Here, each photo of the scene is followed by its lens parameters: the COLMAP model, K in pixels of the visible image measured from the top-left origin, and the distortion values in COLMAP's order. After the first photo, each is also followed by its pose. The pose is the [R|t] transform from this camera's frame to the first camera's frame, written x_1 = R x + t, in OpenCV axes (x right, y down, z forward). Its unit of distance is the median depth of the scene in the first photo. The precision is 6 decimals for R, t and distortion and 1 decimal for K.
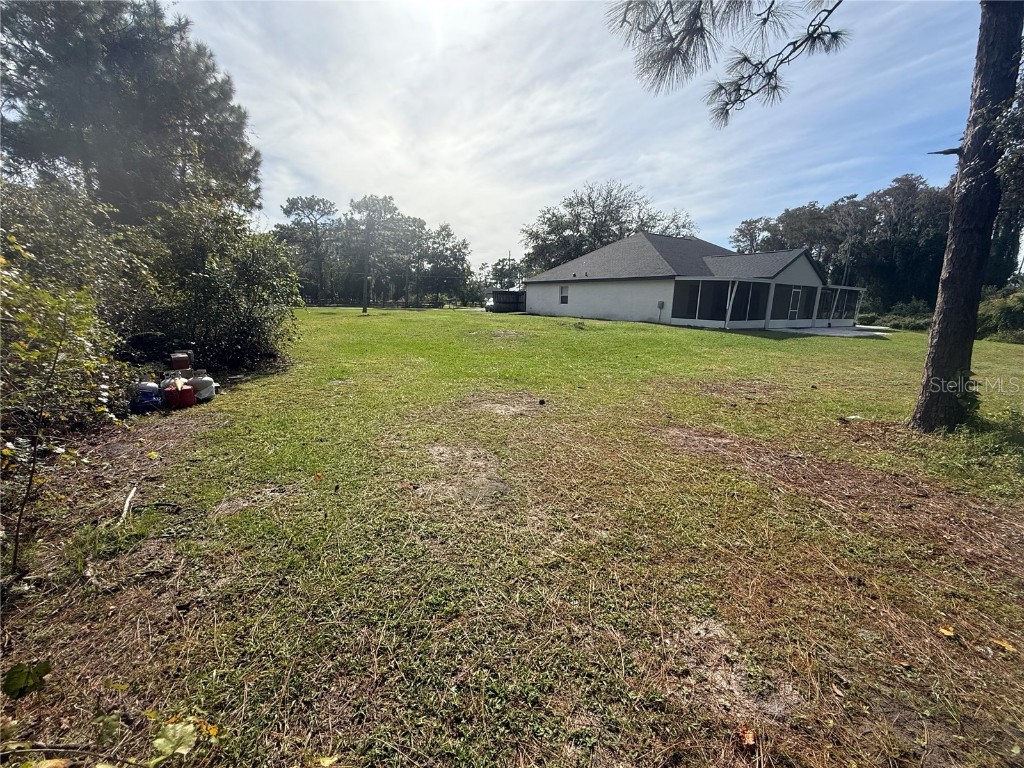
lens RADIAL K [[409.7, 0, 507.6], [0, 409.7, 383.4], [0, 0, 1]] dist [-0.000156, 0.000378]
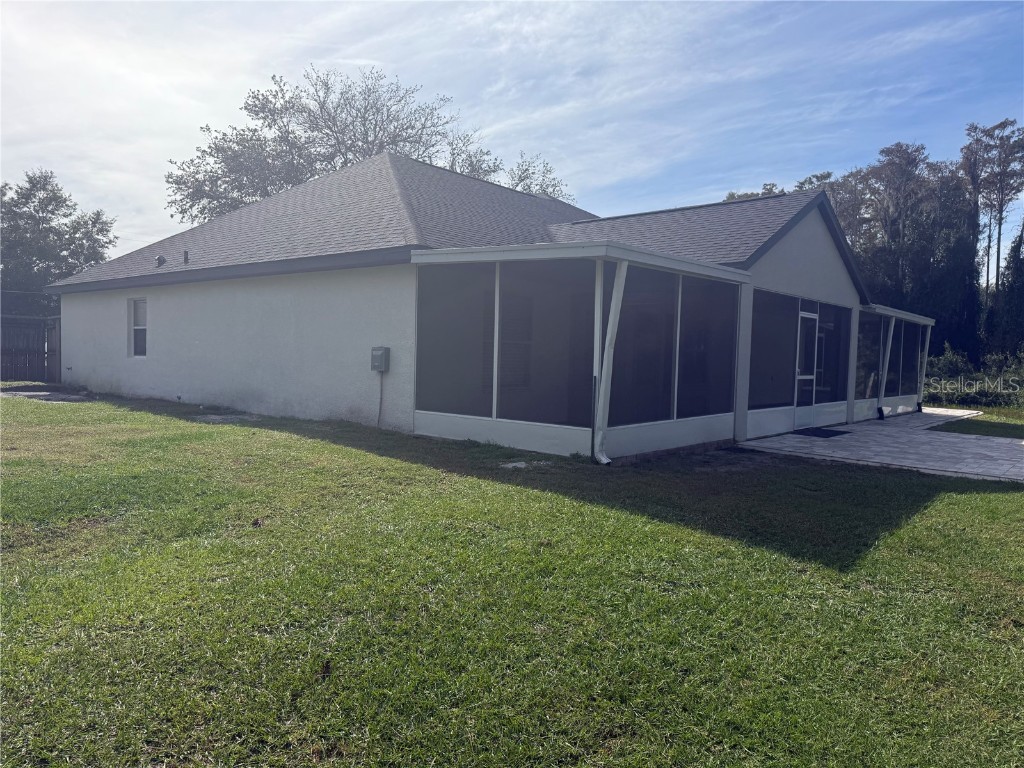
lens RADIAL K [[724.2, 0, 512.0], [0, 724.2, 384.0], [0, 0, 1]] dist [0.085171, -0.218767]
pose [[0.957568, -0.009446, 0.288051, 0.263780], [0.052885, 0.988252, -0.143395, -0.086452], [-0.283313, 0.152544, 0.946818, 0.441758]]
